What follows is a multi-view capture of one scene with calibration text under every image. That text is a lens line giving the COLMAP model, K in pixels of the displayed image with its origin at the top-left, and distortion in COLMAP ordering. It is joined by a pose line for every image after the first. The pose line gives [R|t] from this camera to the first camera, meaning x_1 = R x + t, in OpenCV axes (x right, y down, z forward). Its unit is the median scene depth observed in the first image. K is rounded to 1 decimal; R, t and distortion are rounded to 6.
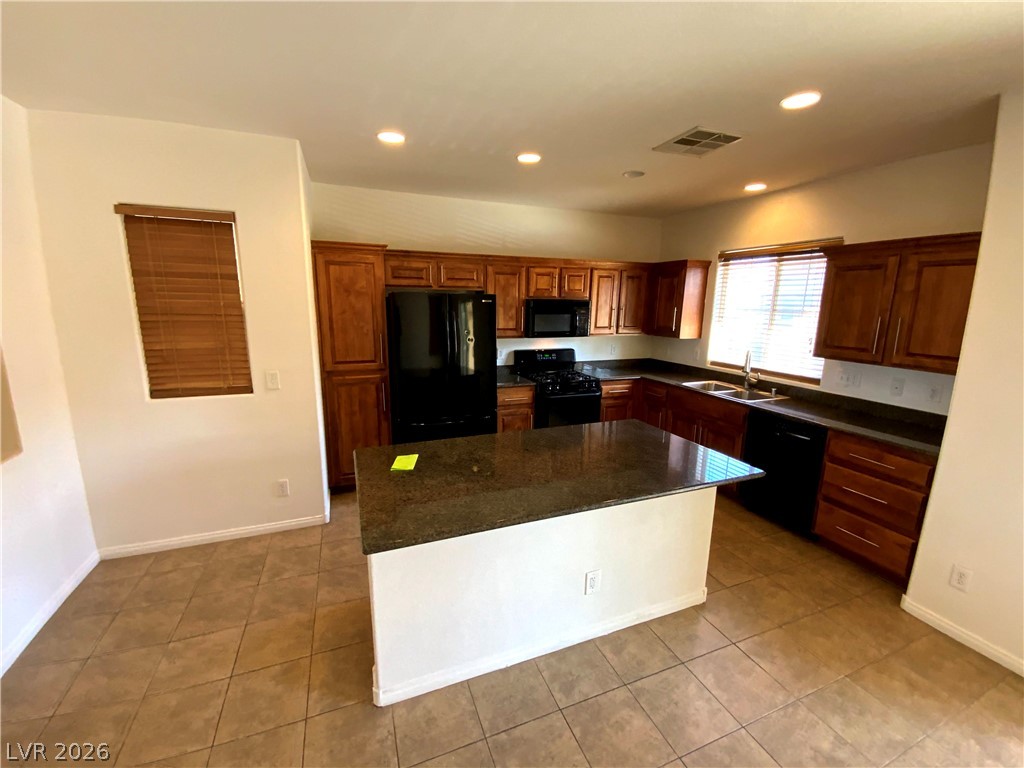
lens RADIAL K [[415.4, 0, 508.5], [0, 415.4, 389.3], [0, 0, 1]] dist [-0.003103, -0.005674]
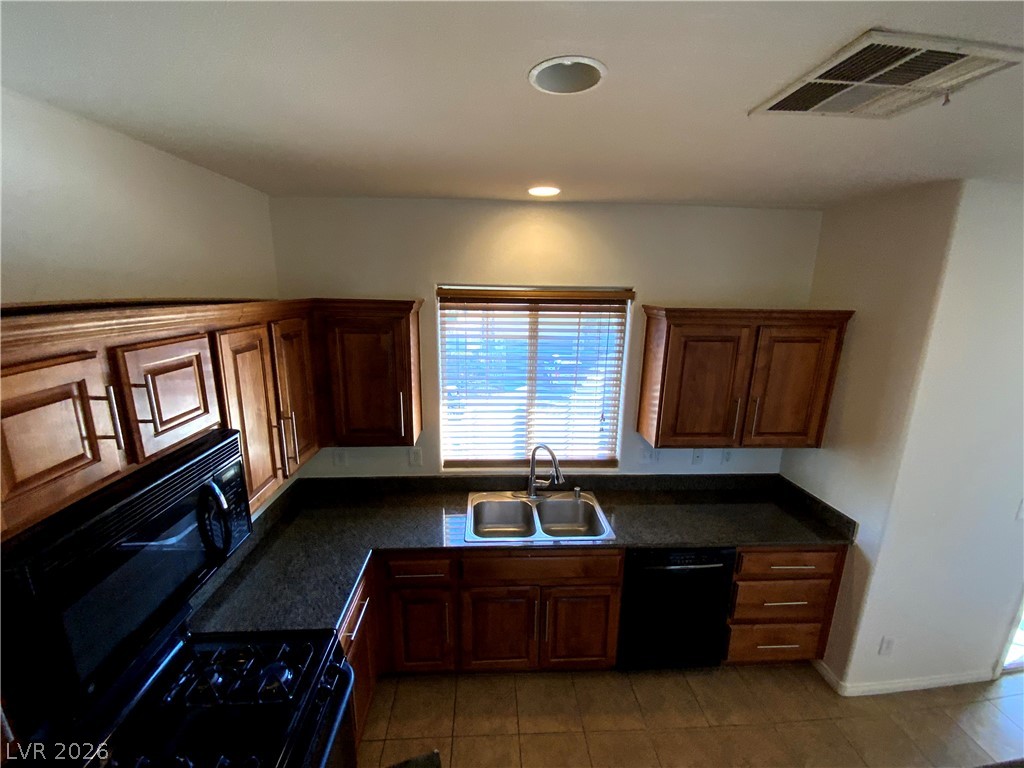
lens RADIAL K [[415.4, 0, 511.4], [0, 415.4, 381.1], [0, 0, 1]] dist [-0.003103, -0.005674]
pose [[0.314903, -0.209230, 0.925775, -0.028027], [0.186755, 0.969990, 0.155698, -0.377924], [-0.930569, 0.123863, 0.344528, 1.001807]]
